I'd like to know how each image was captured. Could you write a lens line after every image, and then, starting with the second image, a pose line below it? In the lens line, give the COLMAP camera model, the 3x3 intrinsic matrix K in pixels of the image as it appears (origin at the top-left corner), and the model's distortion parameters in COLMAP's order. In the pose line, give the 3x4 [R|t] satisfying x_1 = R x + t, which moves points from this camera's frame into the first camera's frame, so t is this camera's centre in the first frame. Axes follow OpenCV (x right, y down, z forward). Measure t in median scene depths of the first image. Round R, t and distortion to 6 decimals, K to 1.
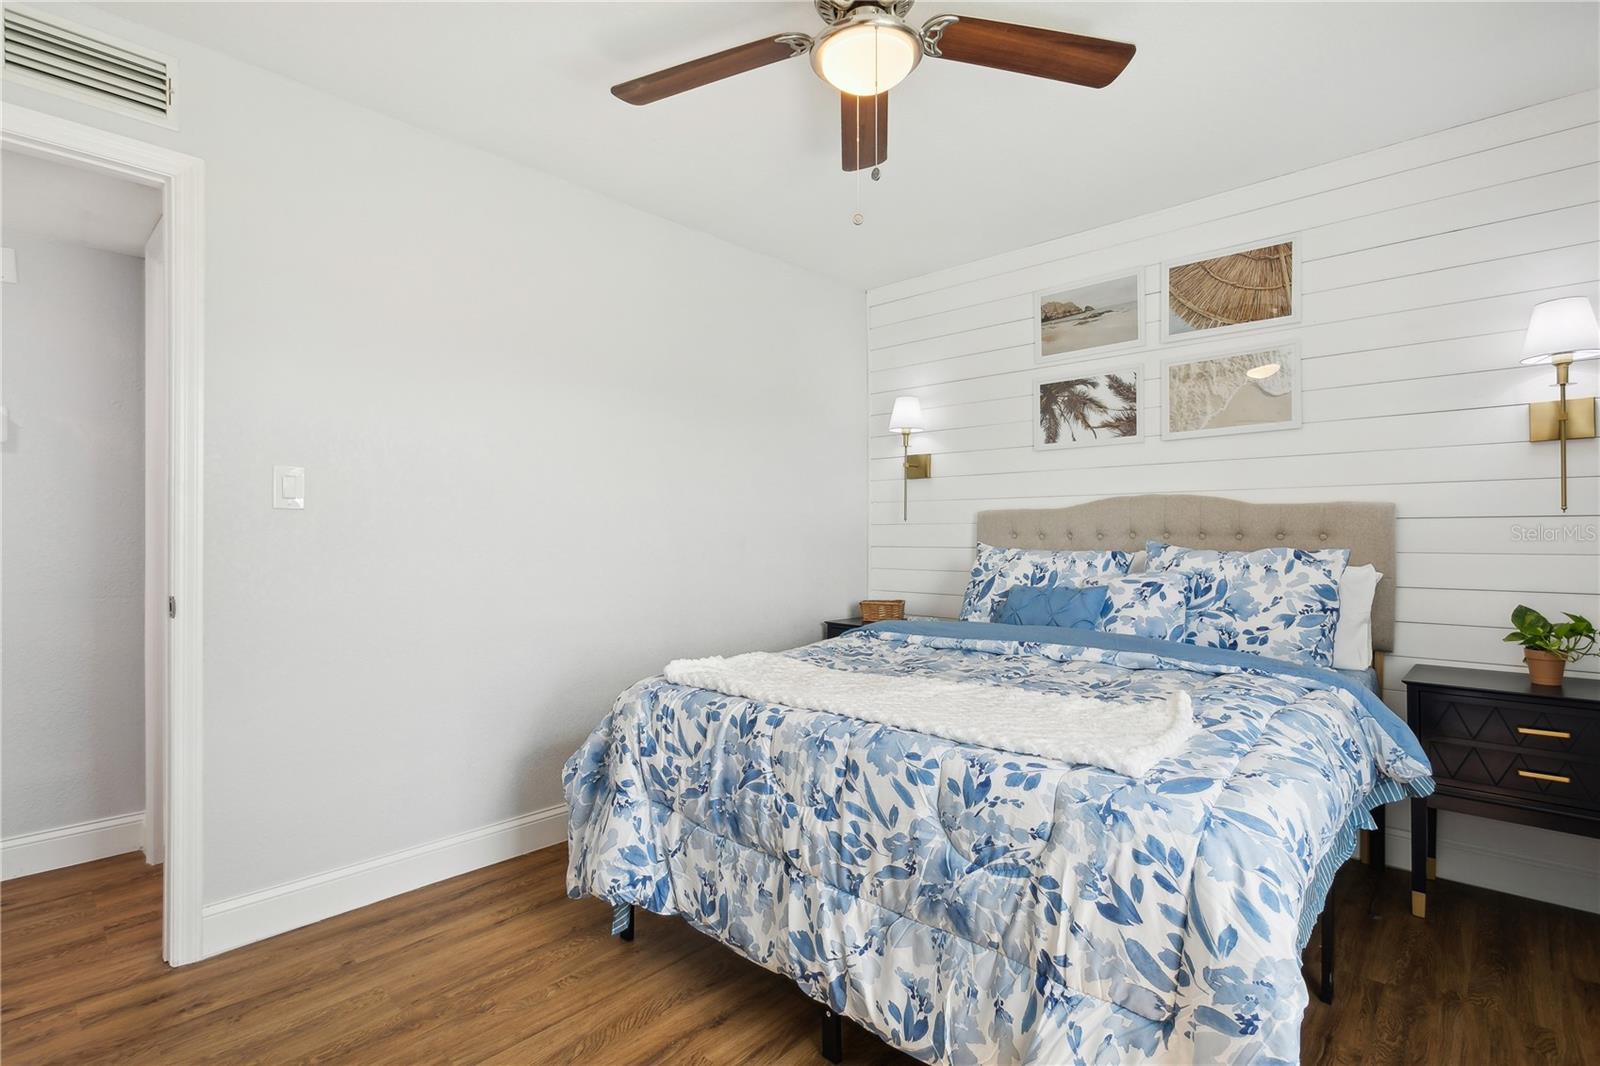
lens RADIAL K [[771.4, 0, 801.5], [0, 771.4, 555.4], [0, 0, 1]] dist [0.001106, 0.000246]
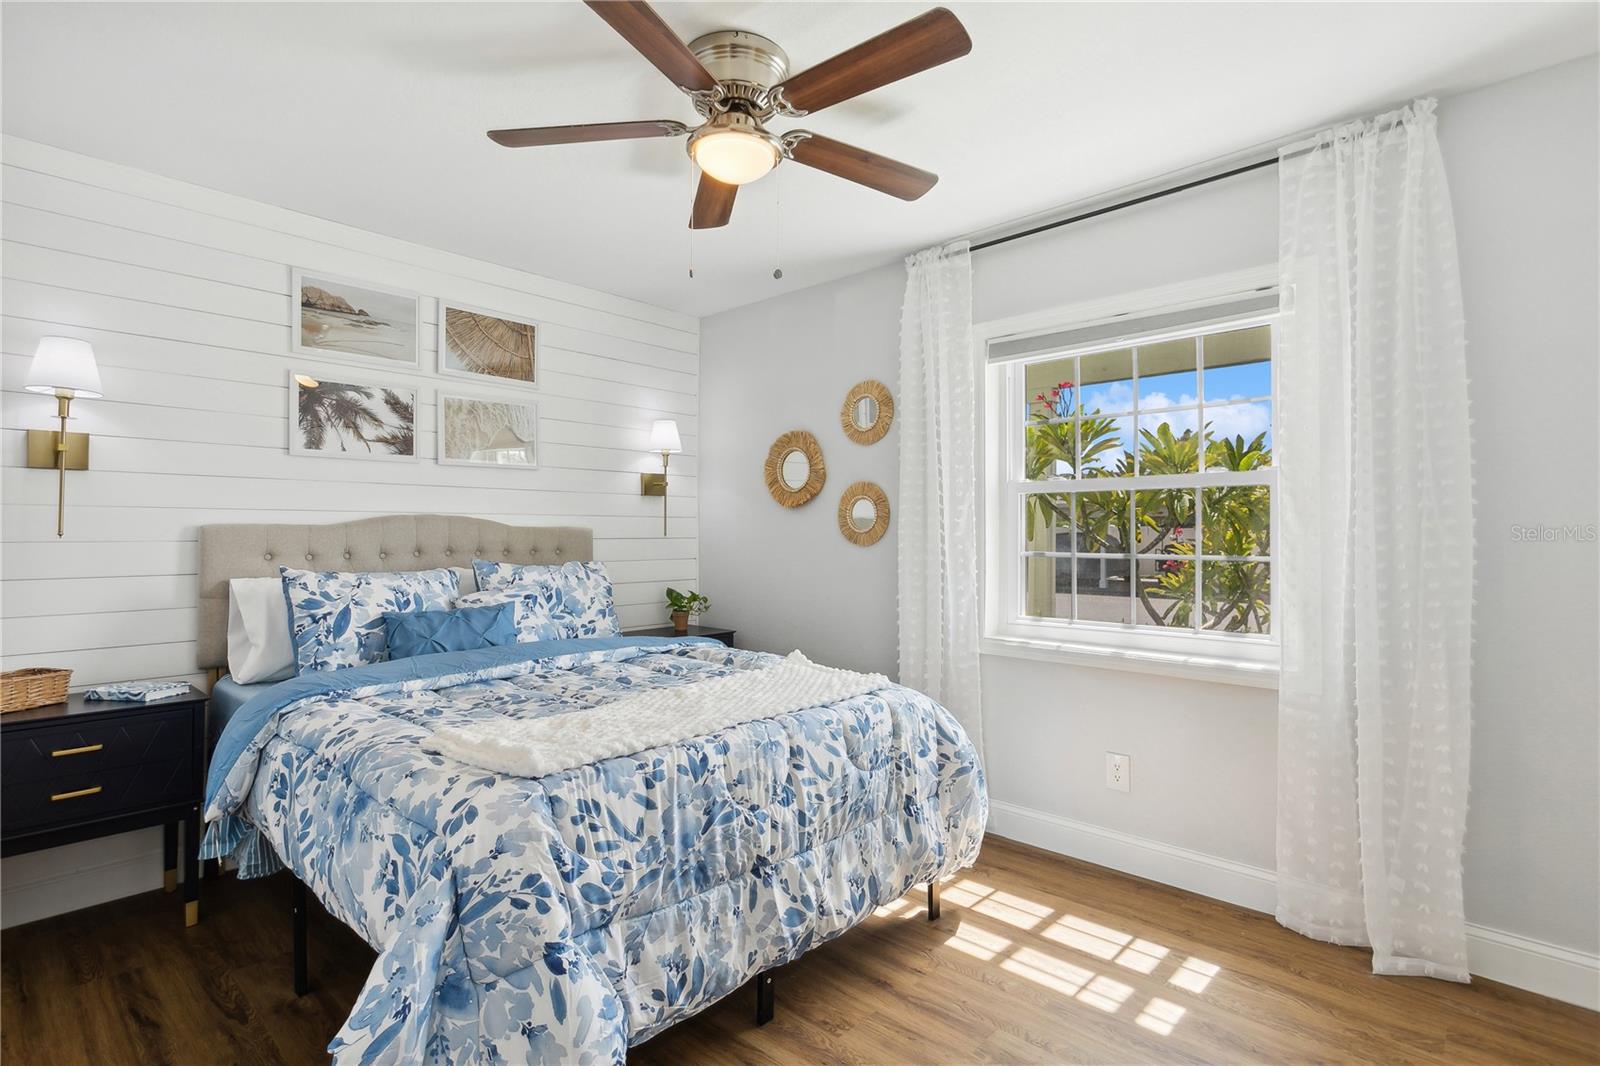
lens RADIAL K [[762.9, 0, 795.9], [0, 762.9, 547.3], [0, 0, 1]] dist [0.004278, 0.000390]
pose [[0.007435, -0.015138, 0.999858, -0.738041], [0.028304, 0.999488, 0.014922, -0.045290], [-0.999572, 0.028189, 0.007860, 0.630041]]
